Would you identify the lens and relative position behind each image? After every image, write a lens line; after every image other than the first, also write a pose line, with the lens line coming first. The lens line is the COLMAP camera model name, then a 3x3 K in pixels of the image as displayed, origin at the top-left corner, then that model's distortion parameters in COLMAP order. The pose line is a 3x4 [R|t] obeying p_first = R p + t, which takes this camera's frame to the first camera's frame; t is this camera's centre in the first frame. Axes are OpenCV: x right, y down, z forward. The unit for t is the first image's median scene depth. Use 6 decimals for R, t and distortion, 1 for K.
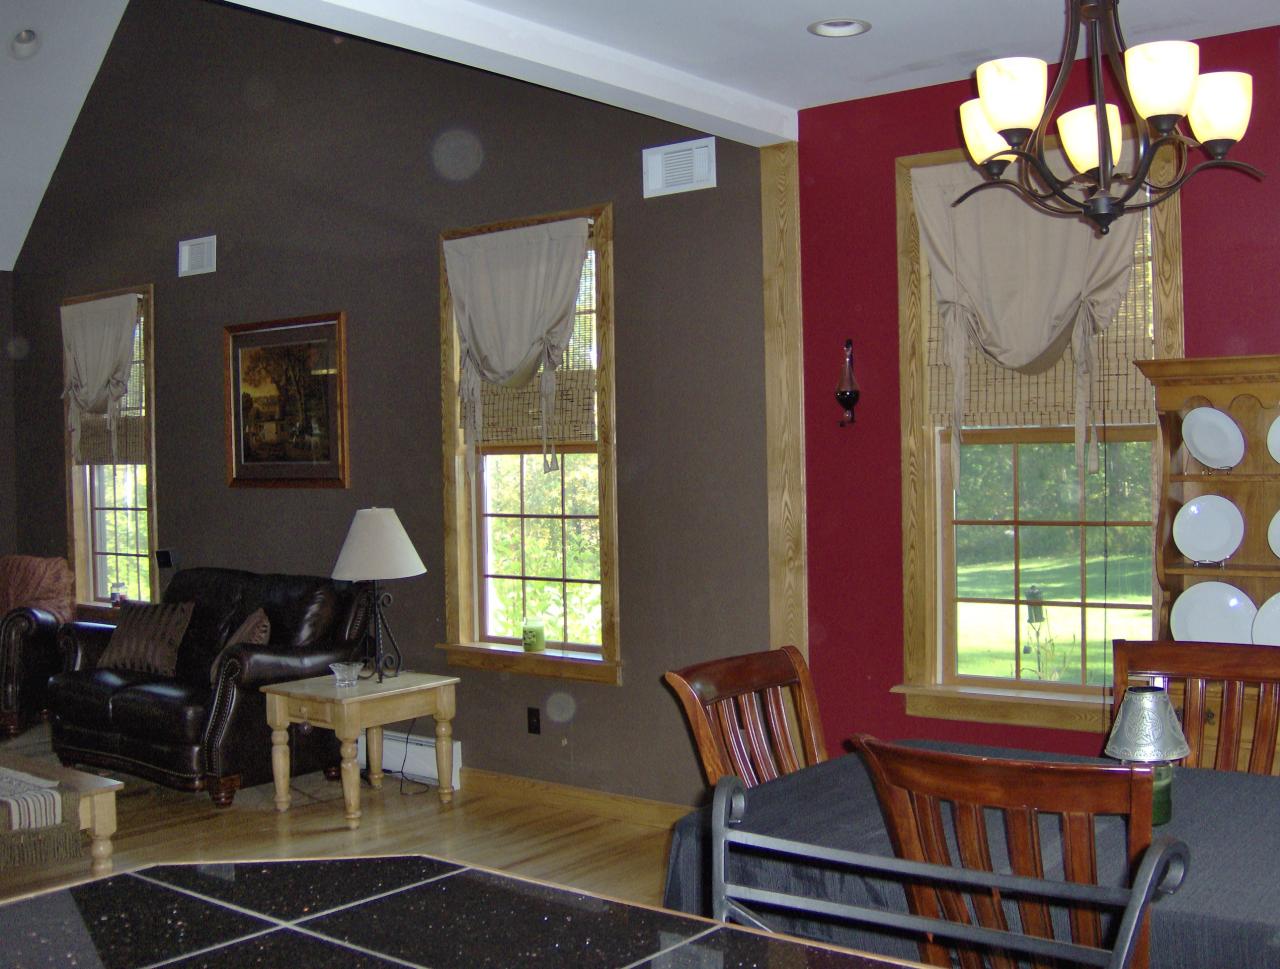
lens RADIAL K [[1412.9, 0, 646.1], [0, 1412.9, 480.1], [0, 0, 1]] dist [-0.196870, 0.152927]
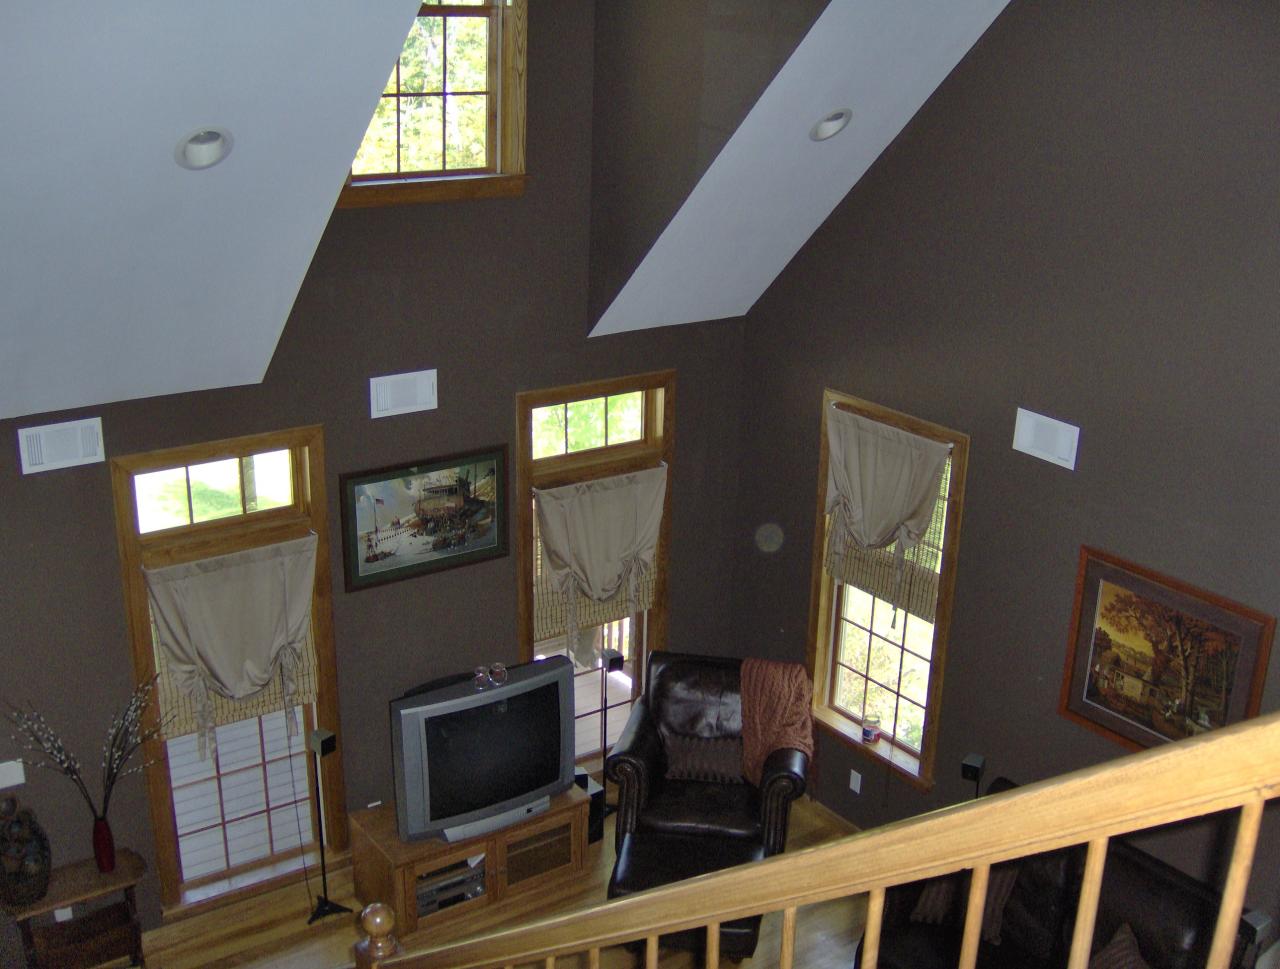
lens RADIAL K [[1412.9, 0, 646.1], [0, 1412.9, 480.1], [0, 0, 1]] dist [-0.196870, 0.152927]
pose [[0.960376, 0.127751, -0.247706, -0.361977], [-0.046626, 0.949880, 0.309117, -0.402667], [0.274781, -0.285319, 0.918198, 0.173286]]
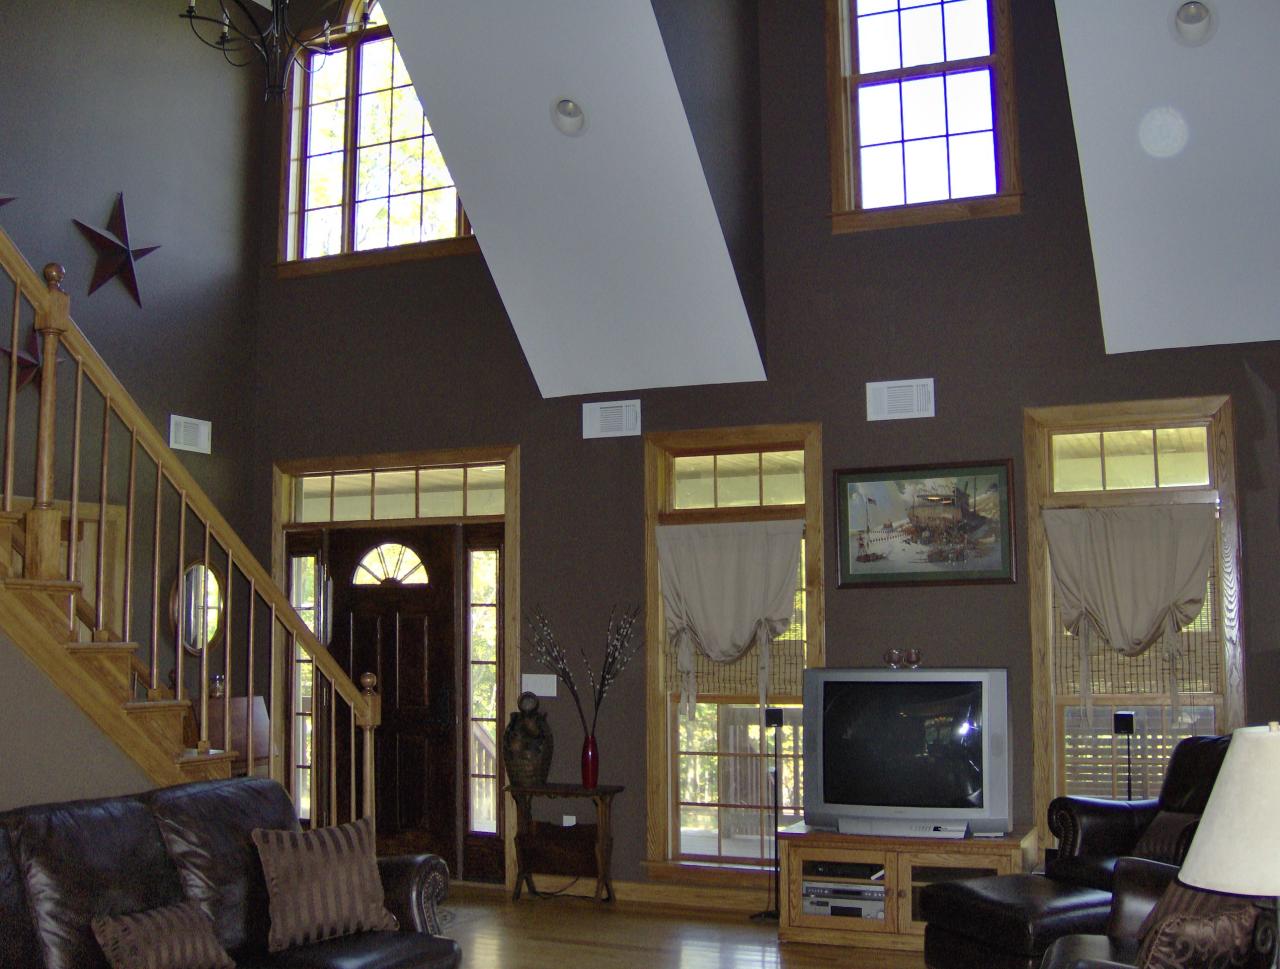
lens RADIAL K [[1412.9, 0, 646.1], [0, 1412.9, 480.1], [0, 0, 1]] dist [-0.196870, 0.152927]
pose [[0.247252, -0.078990, -0.965726, 0.156269], [-0.011838, 0.996351, -0.084525, -0.016435], [0.968879, 0.032332, 0.245414, 0.589885]]
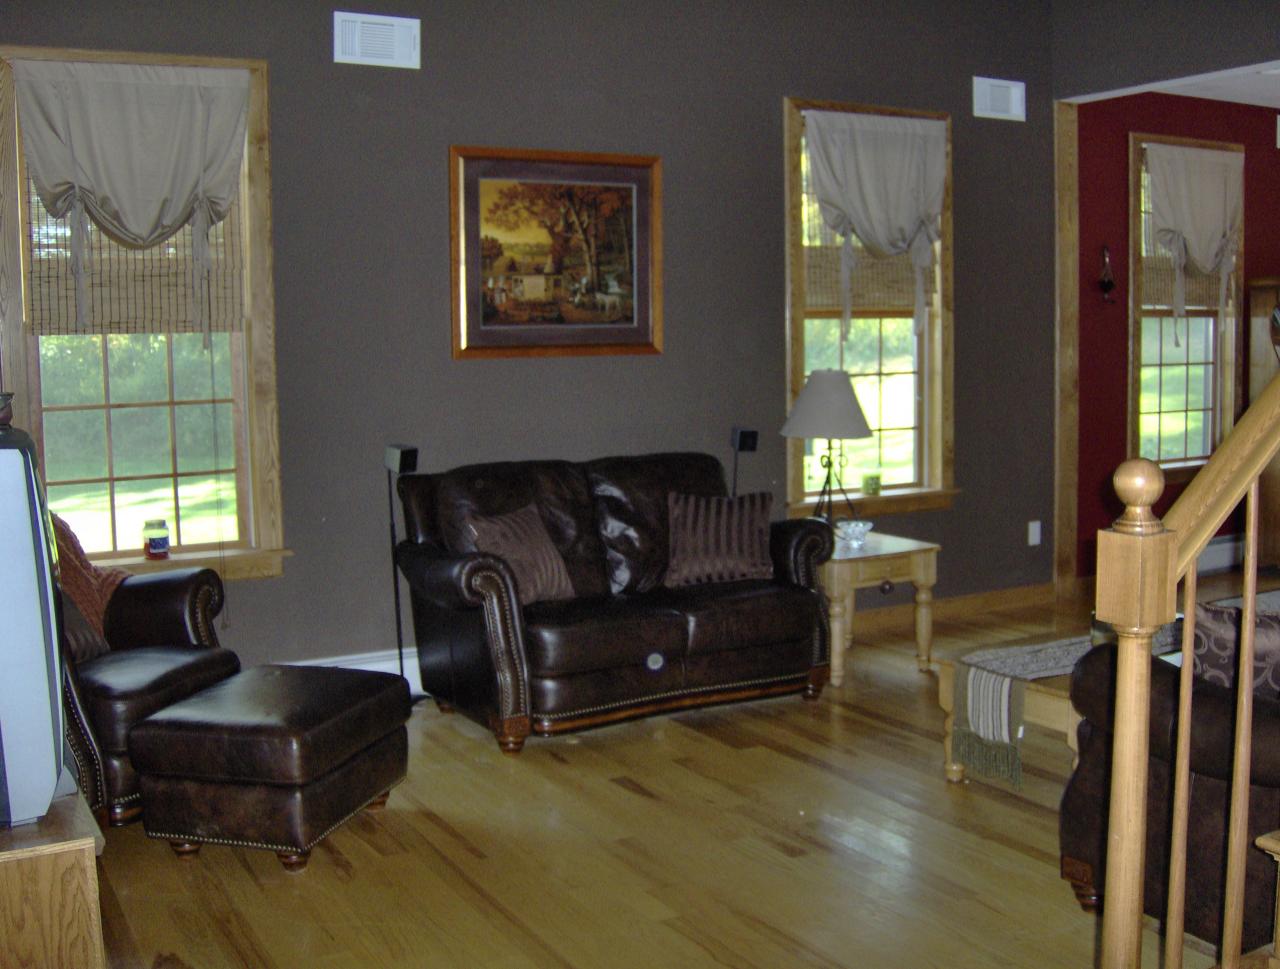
lens RADIAL K [[1412.9, 0, 646.1], [0, 1412.9, 480.1], [0, 0, 1]] dist [-0.196870, 0.152927]
pose [[0.378801, -0.082692, 0.921776, -0.997549], [0.029115, 0.996572, 0.077437, 0.014841], [-0.925020, -0.002496, 0.379910, 0.627703]]
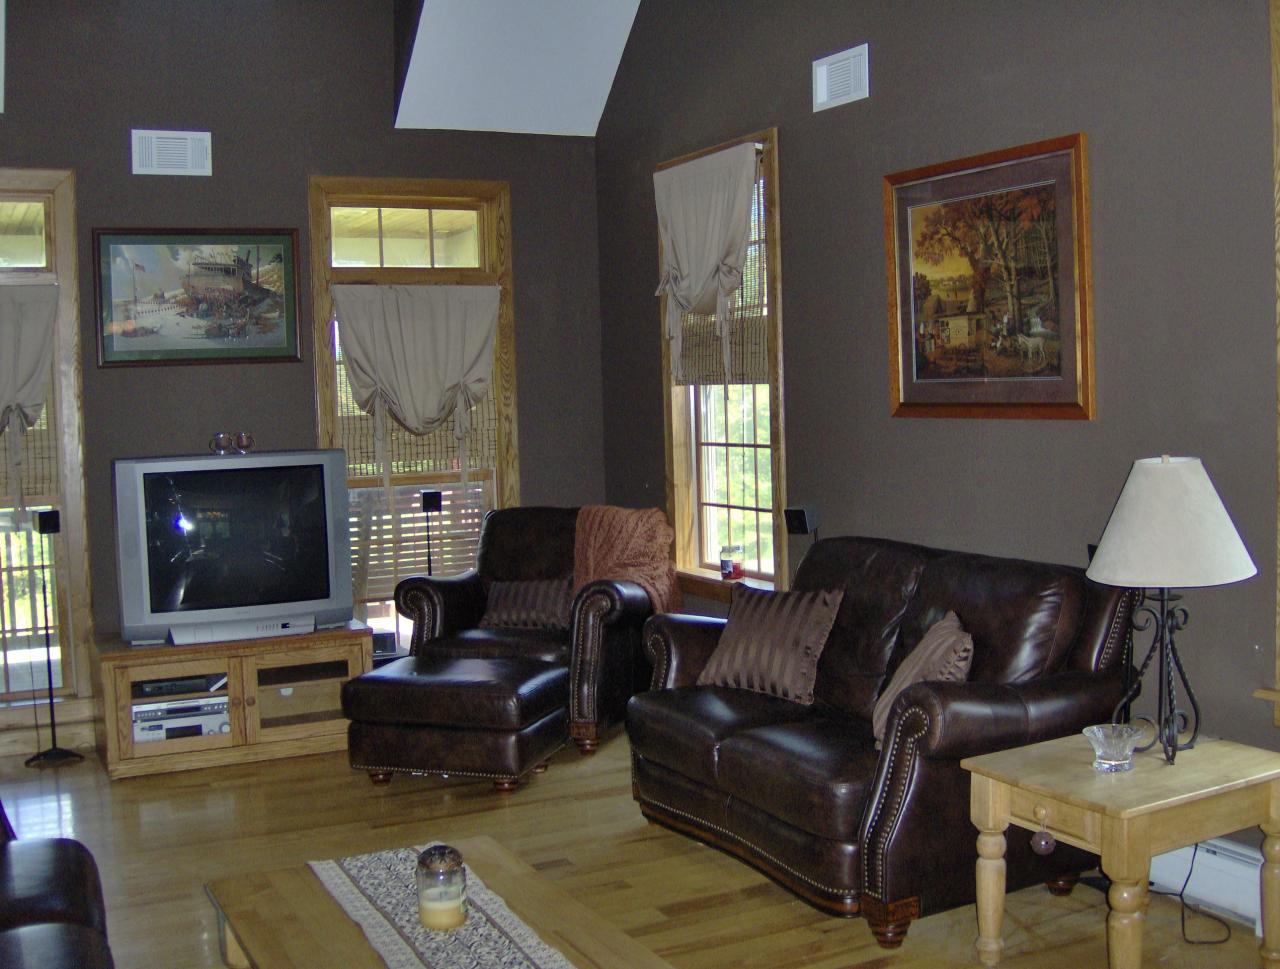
lens RADIAL K [[1412.9, 0, 646.1], [0, 1412.9, 480.1], [0, 0, 1]] dist [-0.196870, 0.152927]
pose [[0.909995, 0.019247, -0.414173, -0.131117], [0.003865, 0.998485, 0.054892, -0.002035], [0.414602, -0.051553, 0.908541, 0.343942]]
